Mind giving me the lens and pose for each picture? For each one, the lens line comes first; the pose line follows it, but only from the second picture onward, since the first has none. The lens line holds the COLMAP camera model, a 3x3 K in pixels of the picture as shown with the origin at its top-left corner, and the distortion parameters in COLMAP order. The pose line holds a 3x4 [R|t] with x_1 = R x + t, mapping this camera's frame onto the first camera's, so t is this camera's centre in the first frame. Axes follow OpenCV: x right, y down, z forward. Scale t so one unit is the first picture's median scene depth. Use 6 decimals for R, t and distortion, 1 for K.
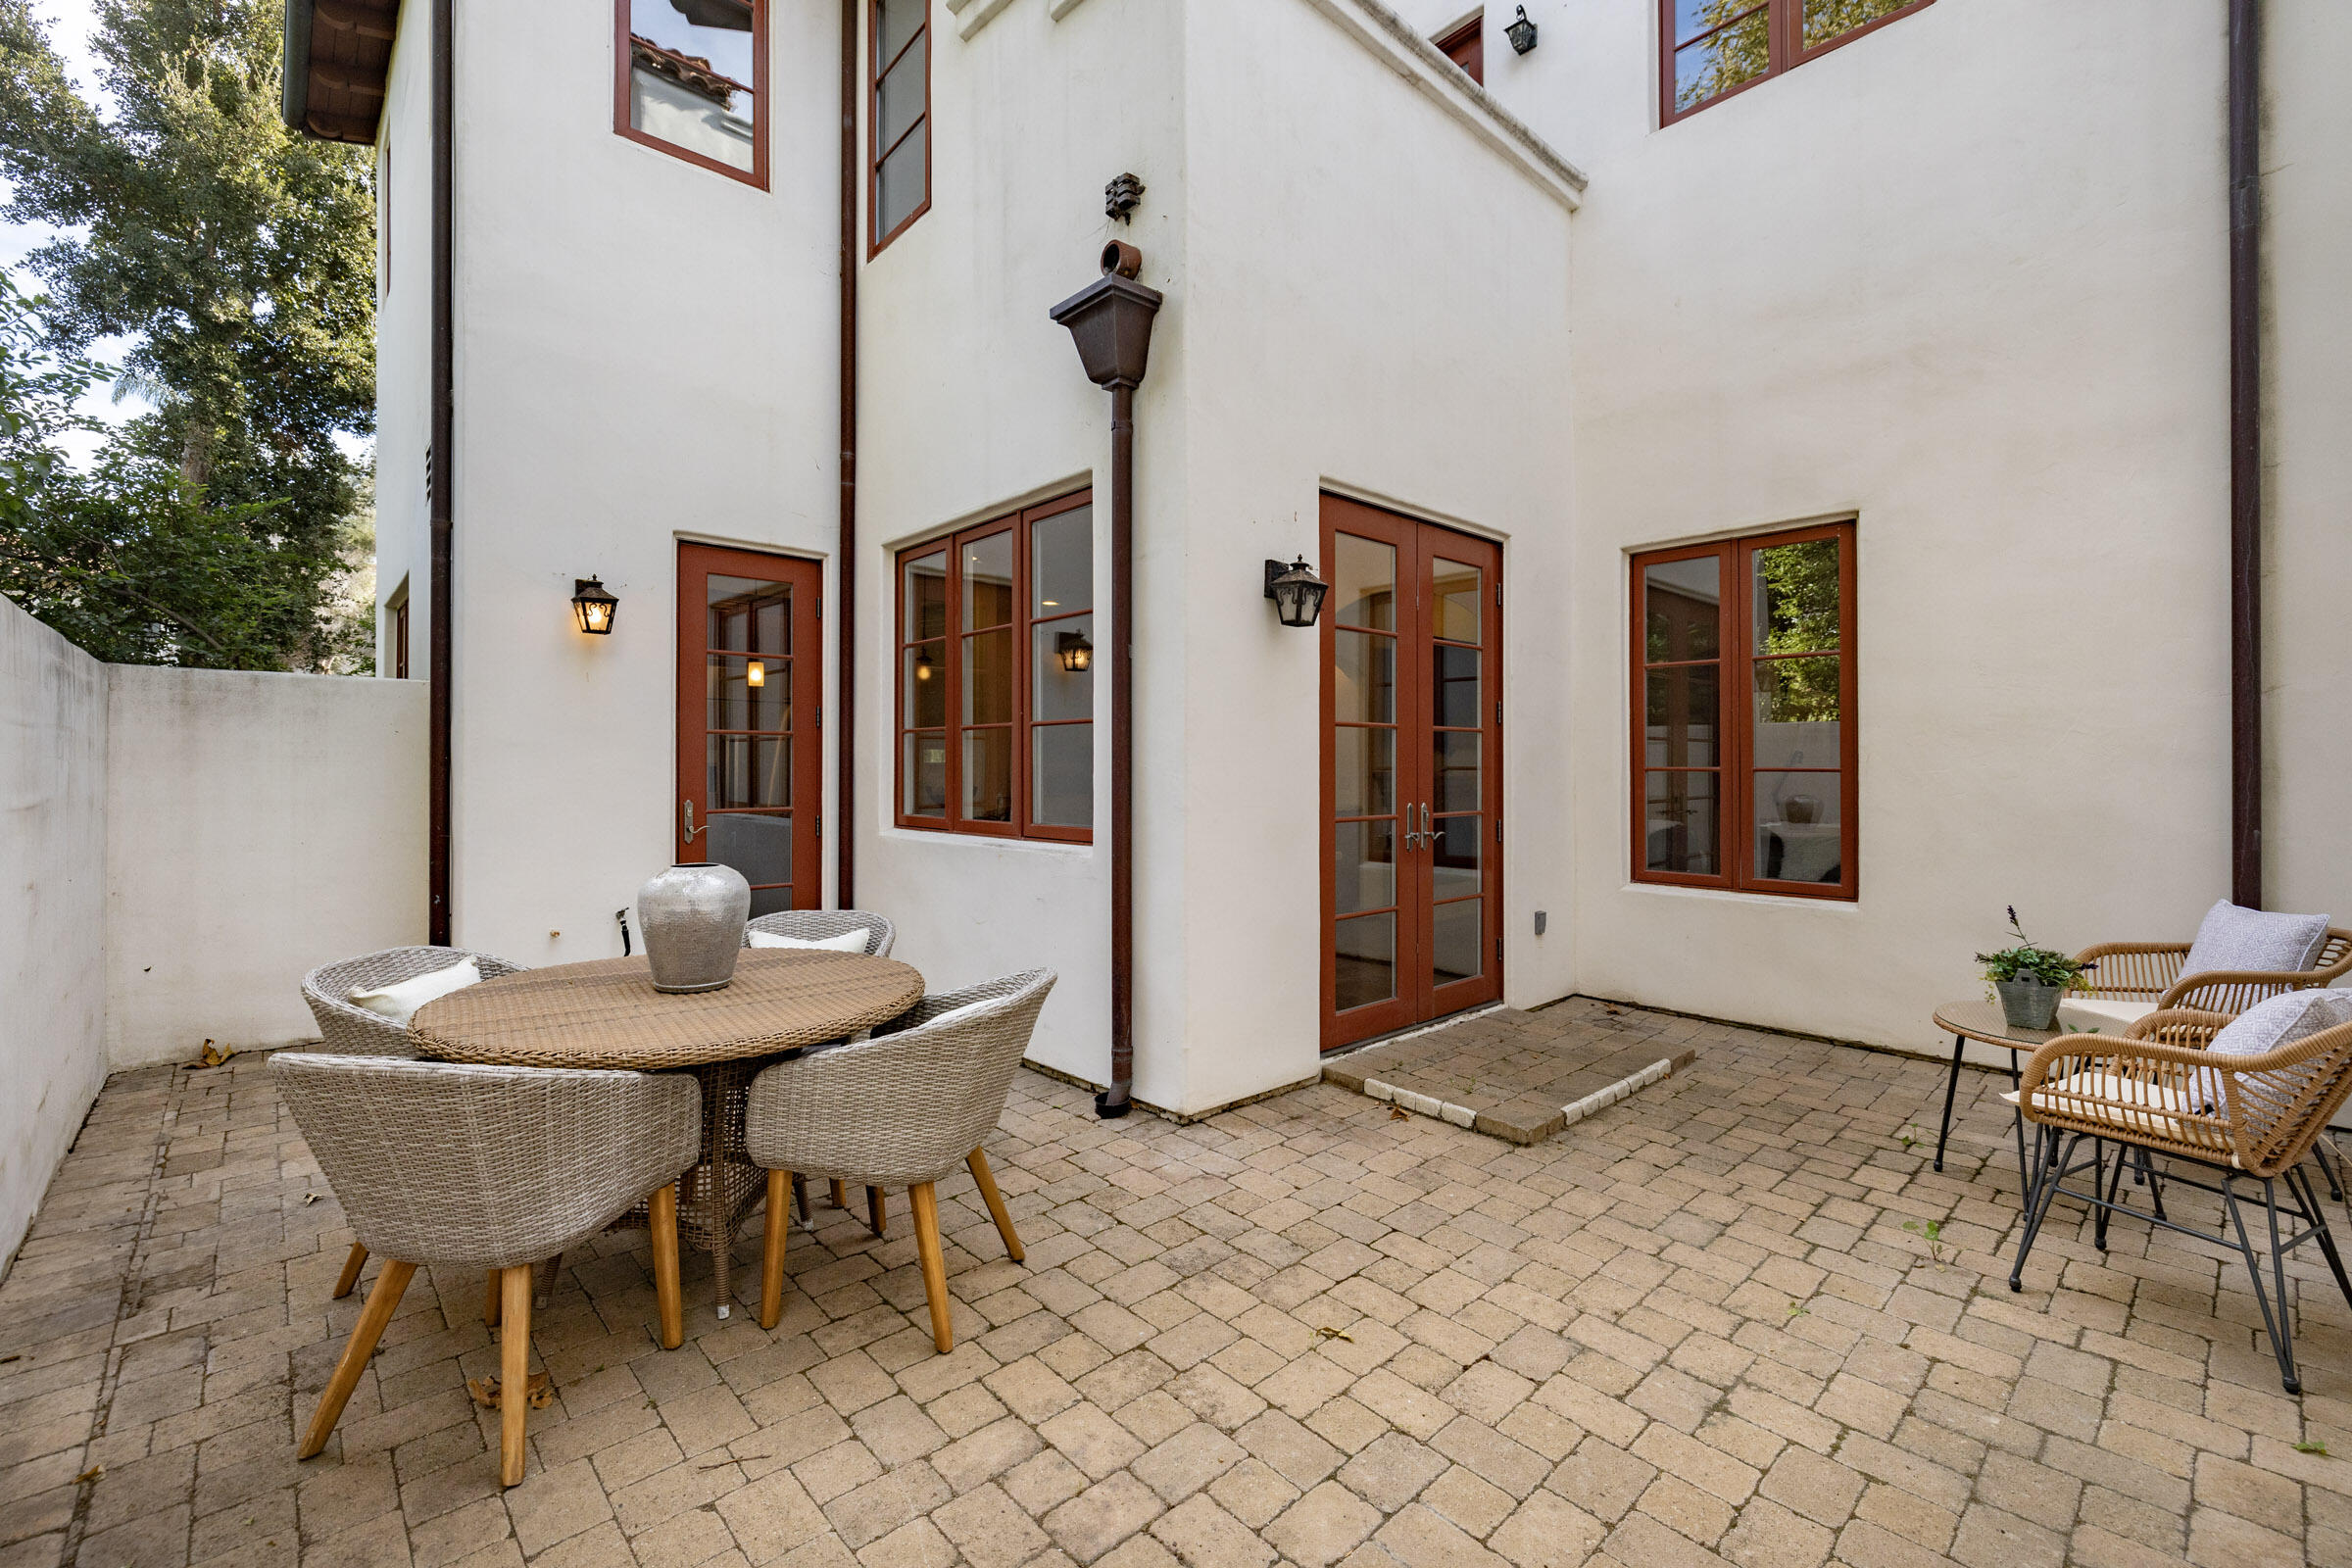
lens RADIAL K [[997.6, 0, 1176.9], [0, 997.6, 770.6], [0, 0, 1]] dist [0.000517, -0.000036]
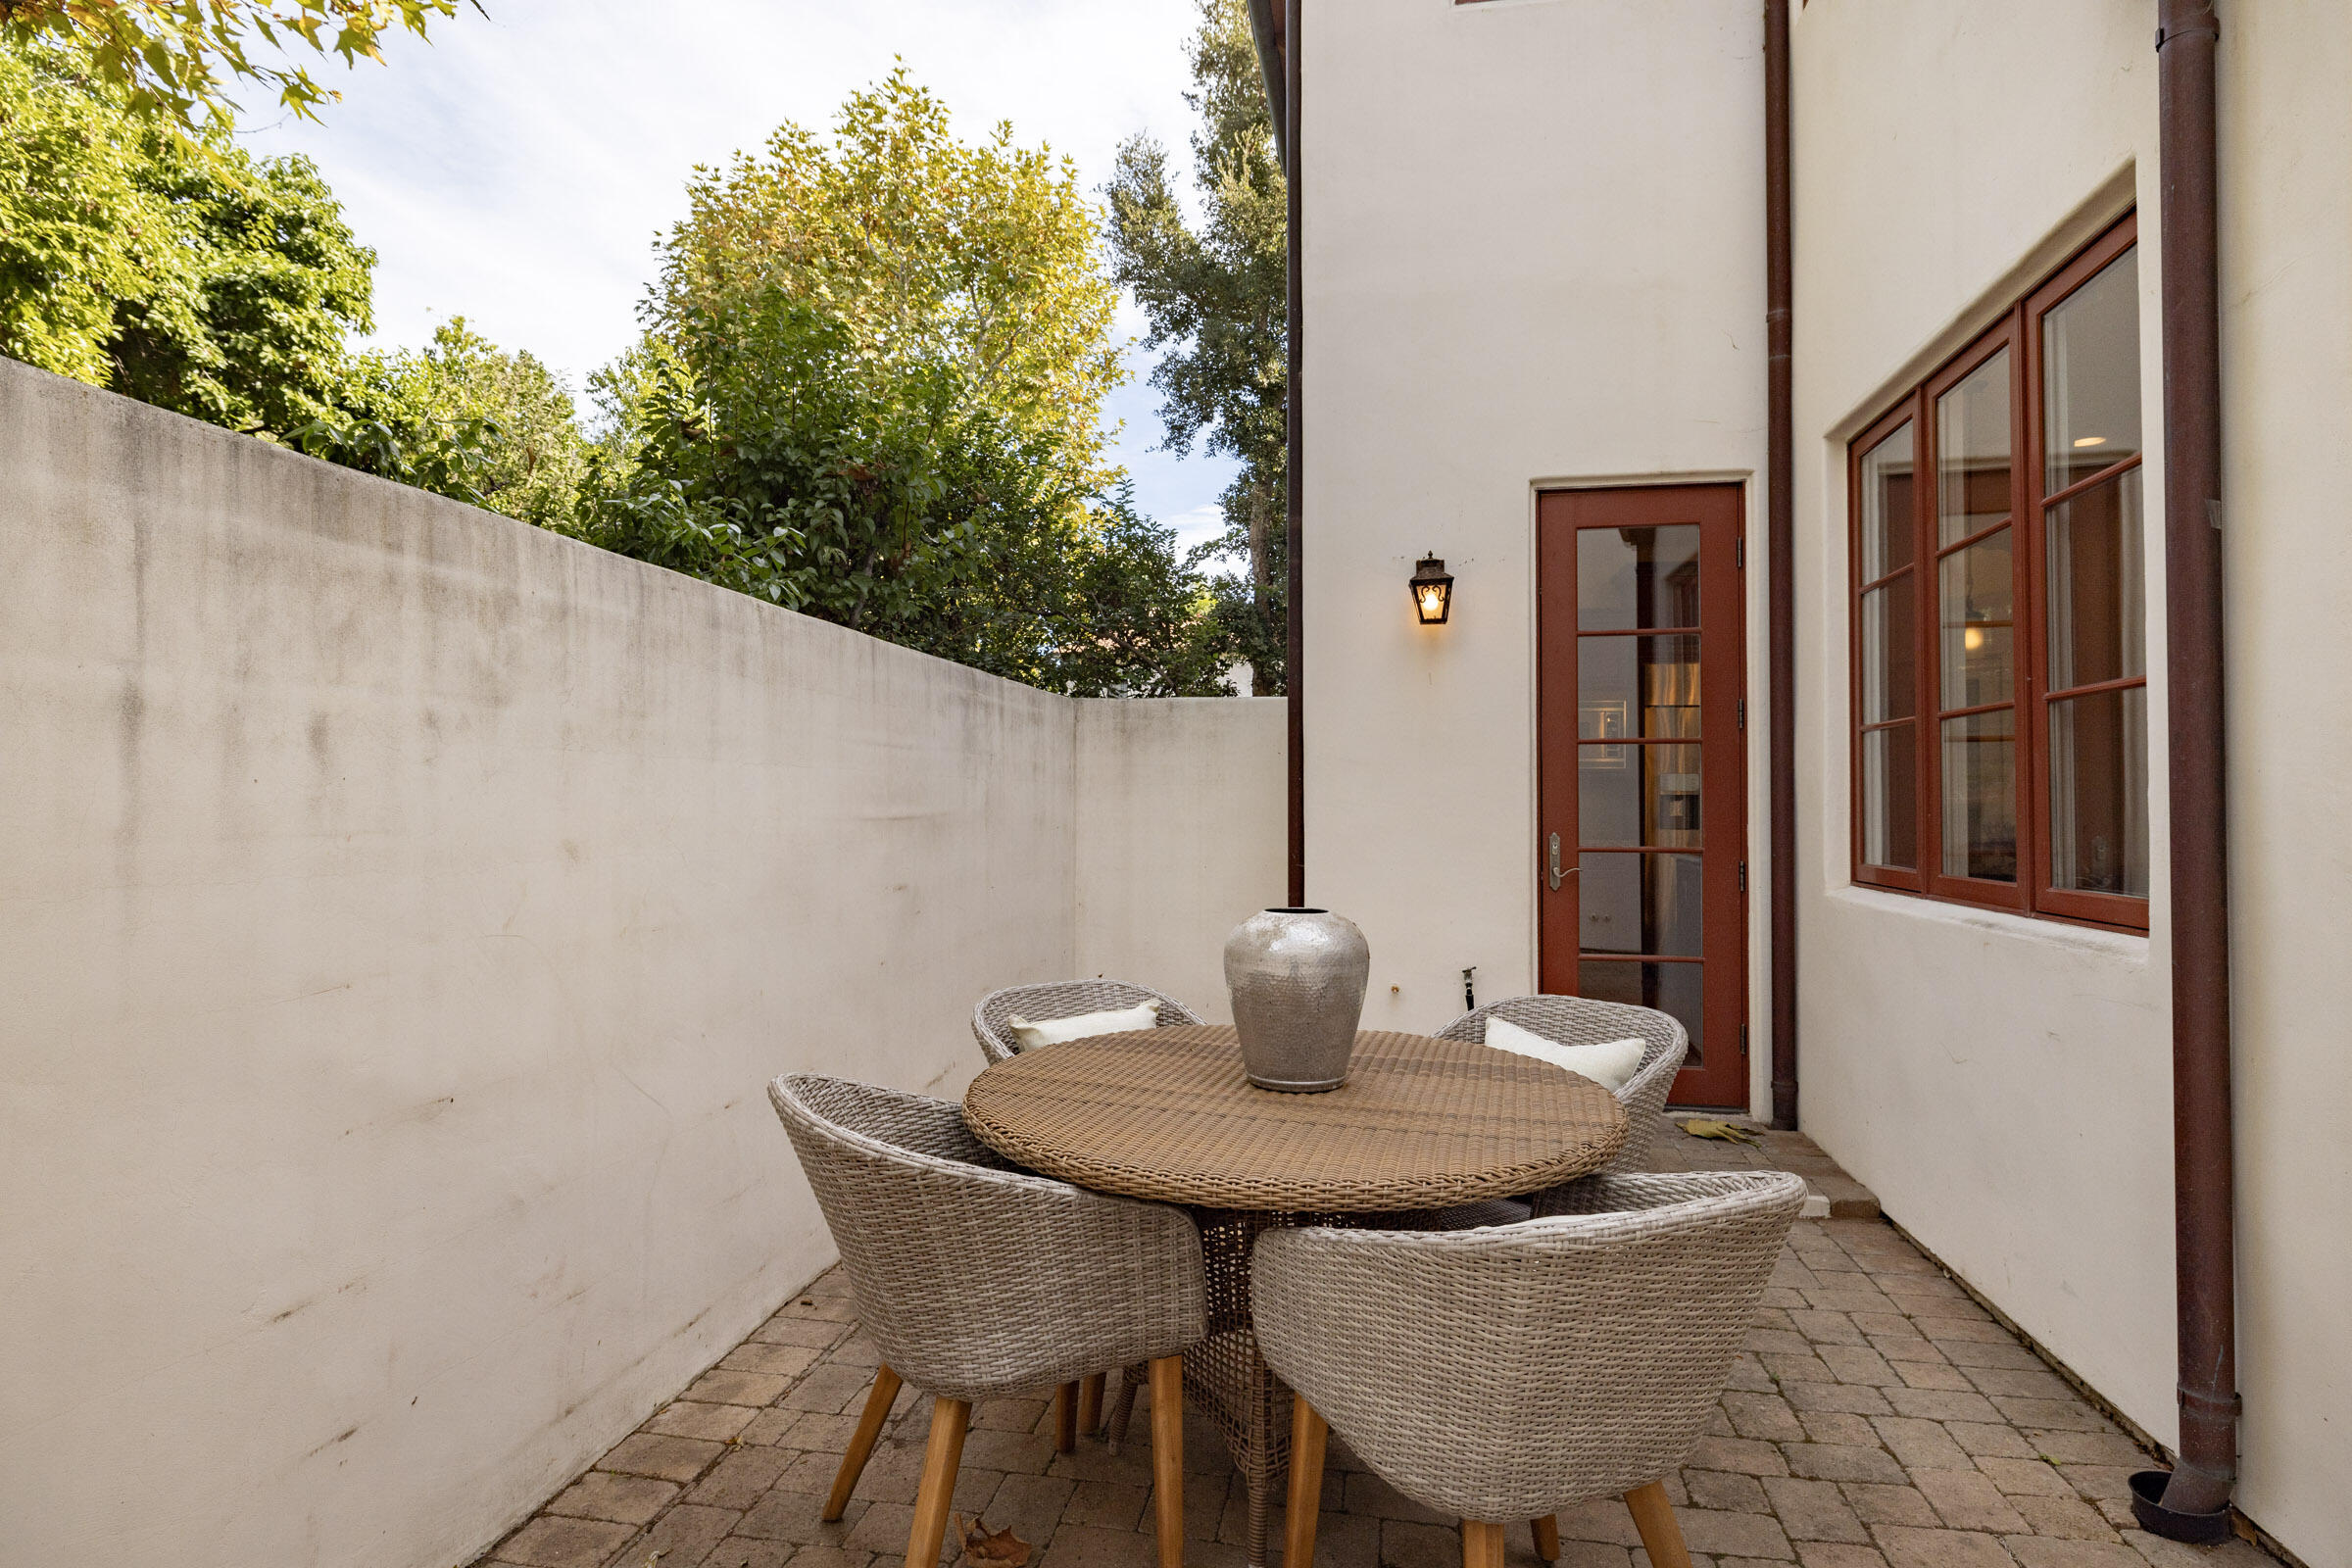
lens RADIAL K [[1234.6, 0, 1171.5], [0, 1234.6, 785.4], [0, 0, 1]] dist [-0.000821, -0.002223]
pose [[0.594524, -0.010730, -0.804006, 0.096941], [-0.005210, 0.999839, -0.017196, 0.012484], [0.804061, 0.014412, 0.594372, 0.233462]]
